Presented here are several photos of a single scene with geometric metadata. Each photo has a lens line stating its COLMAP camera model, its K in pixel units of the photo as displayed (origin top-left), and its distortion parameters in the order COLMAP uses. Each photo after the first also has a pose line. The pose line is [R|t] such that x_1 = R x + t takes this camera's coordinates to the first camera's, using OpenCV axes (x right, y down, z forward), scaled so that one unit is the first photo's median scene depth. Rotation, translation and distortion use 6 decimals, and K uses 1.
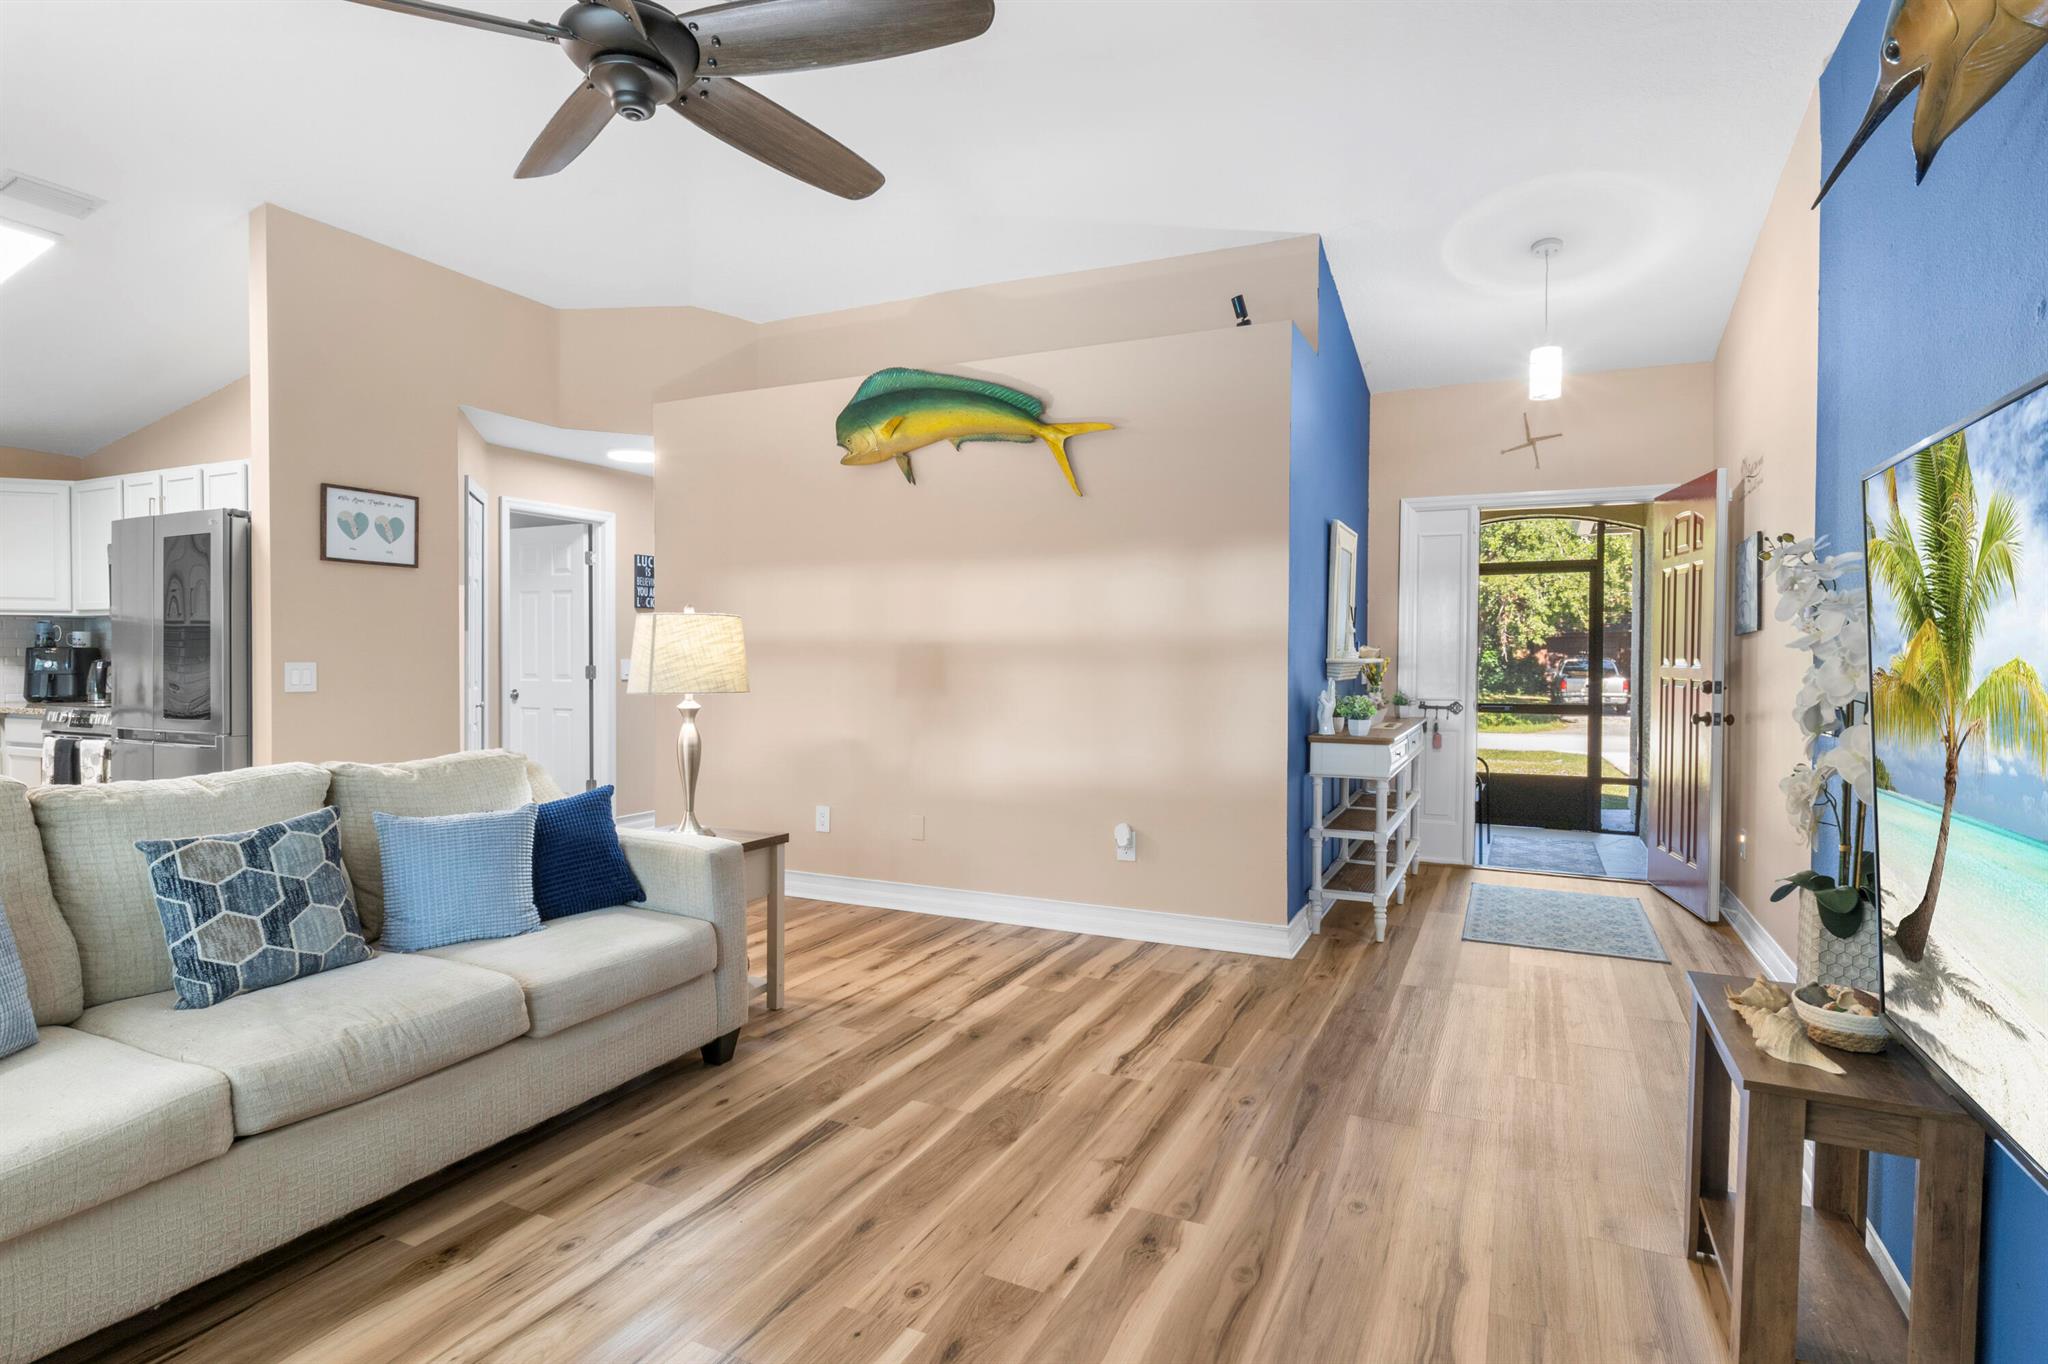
lens RADIAL K [[1044.1, 0, 1047.1], [0, 1044.1, 691.6], [0, 0, 1]] dist [-0.005648, 0.001496]
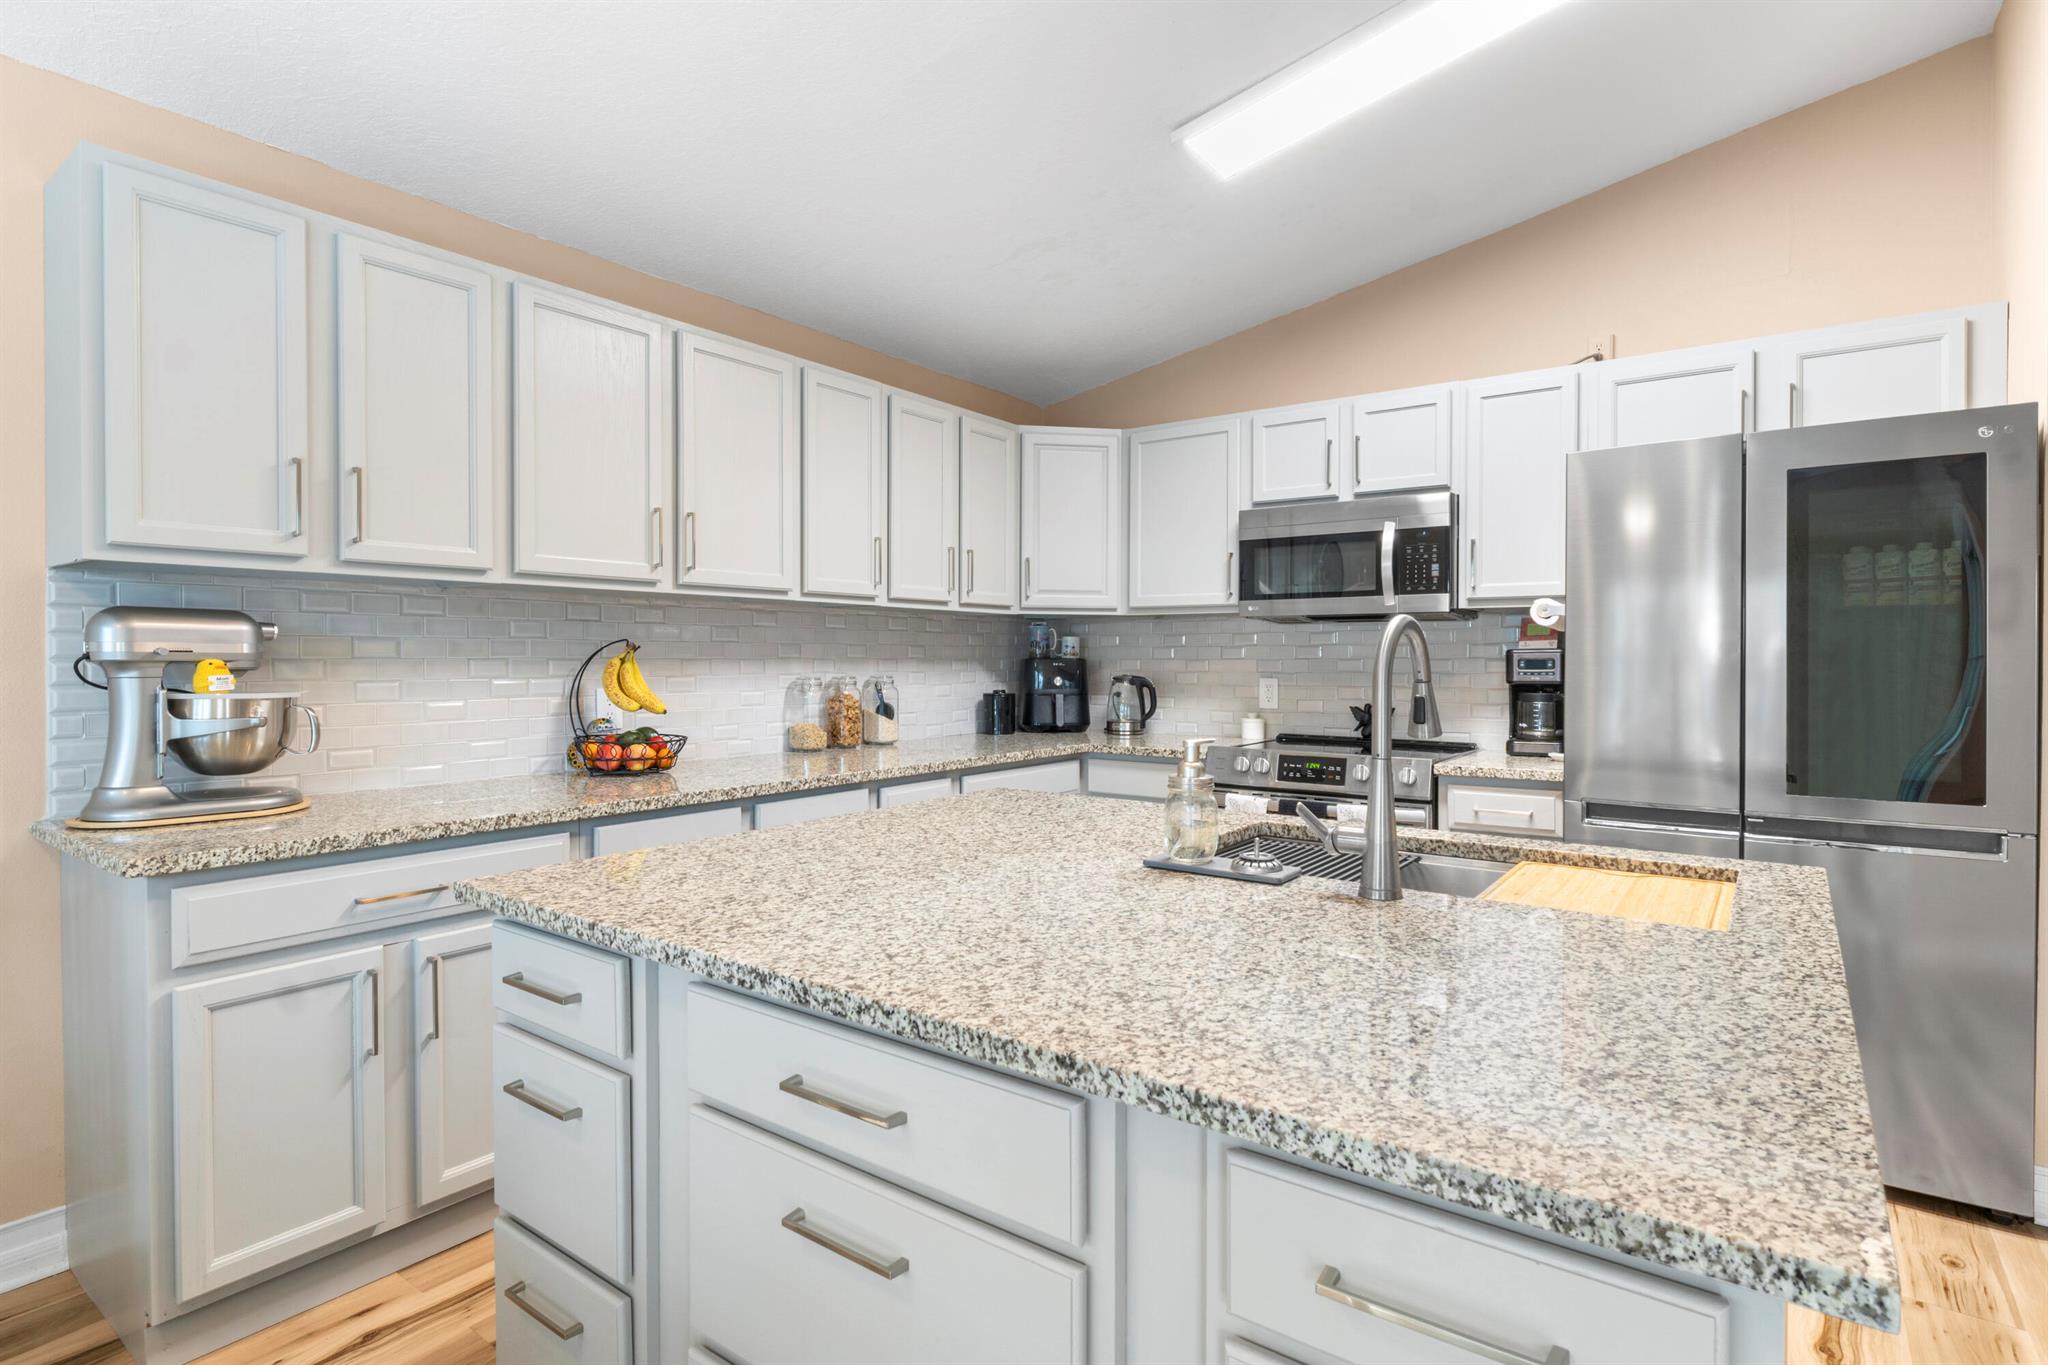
lens RADIAL K [[1044.1, 0, 1020.6], [0, 1044.1, 665.6], [0, 0, 1]] dist [-0.005648, 0.001496]
pose [[0.978477, 0.000845, -0.206354, -1.438797], [-0.006952, 0.999559, -0.028872, -0.027710], [0.206238, 0.029685, 0.978051, 0.476852]]
